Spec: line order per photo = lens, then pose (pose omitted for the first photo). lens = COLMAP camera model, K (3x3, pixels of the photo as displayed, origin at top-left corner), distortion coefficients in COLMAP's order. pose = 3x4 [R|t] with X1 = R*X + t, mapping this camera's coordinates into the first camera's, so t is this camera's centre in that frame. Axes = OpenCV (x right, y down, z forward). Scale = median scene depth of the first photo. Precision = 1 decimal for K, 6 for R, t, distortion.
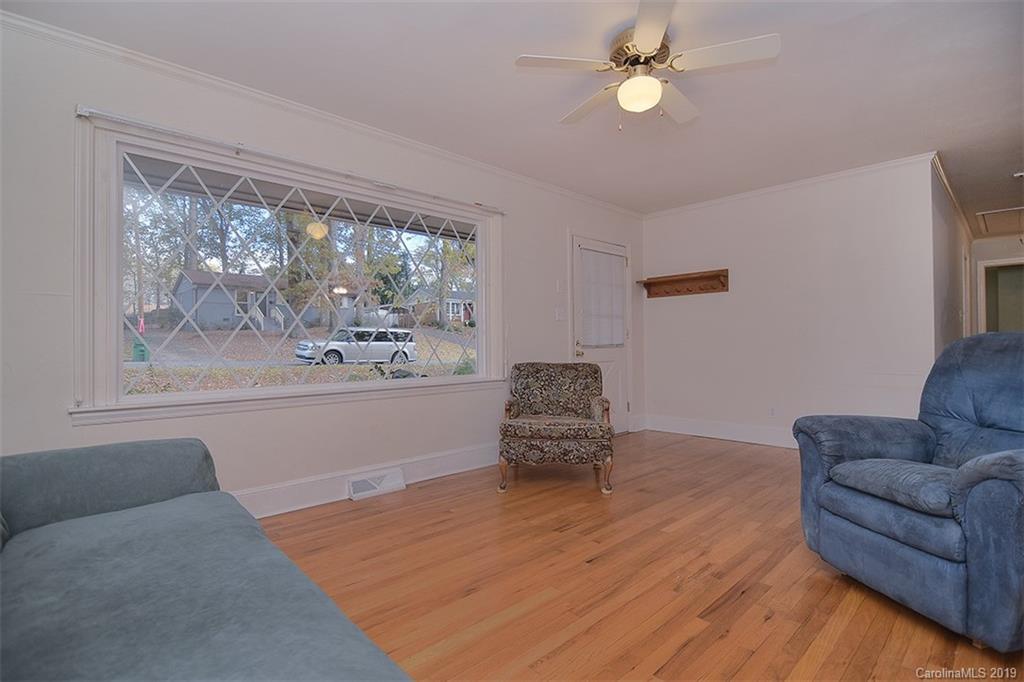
lens RADIAL K [[497.7, 0, 510.7], [0, 497.7, 341.1], [0, 0, 1]] dist [-0.003855, -0.003563]
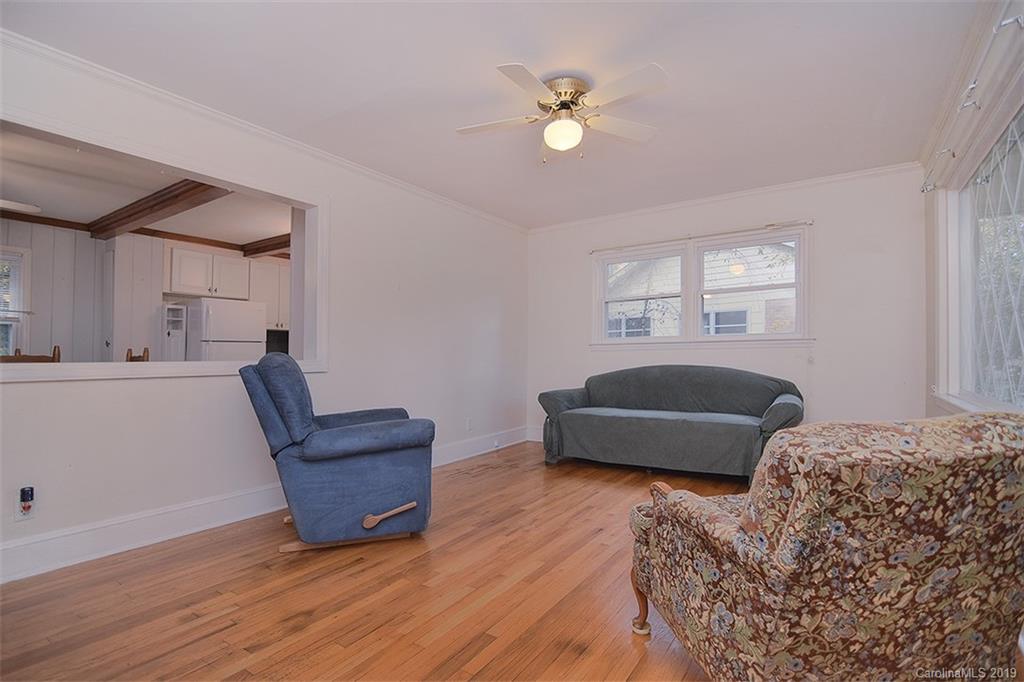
lens RADIAL K [[497.7, 0, 513.3], [0, 497.7, 345.3], [0, 0, 1]] dist [-0.003855, -0.003563]
pose [[-0.974415, 0.018777, -0.223973, 0.523159], [0.025208, 0.999347, -0.025889, 0.006950], [0.223340, -0.030873, -0.974251, 1.777635]]
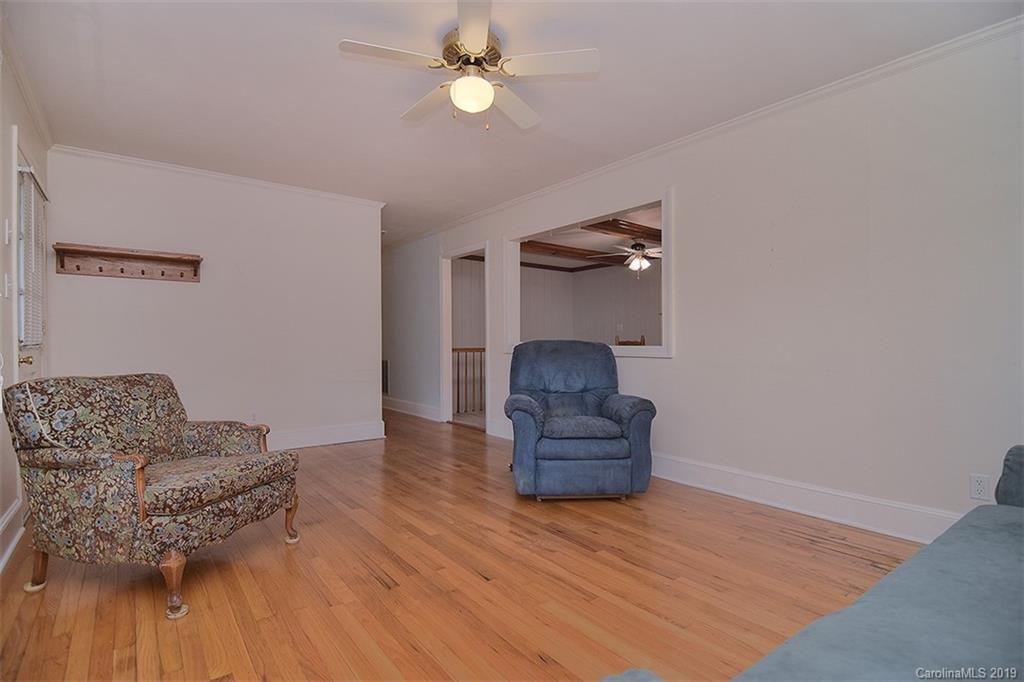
lens RADIAL K [[497.7, 0, 512.1], [0, 497.7, 343.4], [0, 0, 1]] dist [-0.003855, -0.003563]
pose [[0.095360, 0.014571, 0.995336, -0.626697], [-0.011039, 0.999847, -0.013579, 0.013327], [-0.995382, -0.009692, 0.095507, 0.710425]]
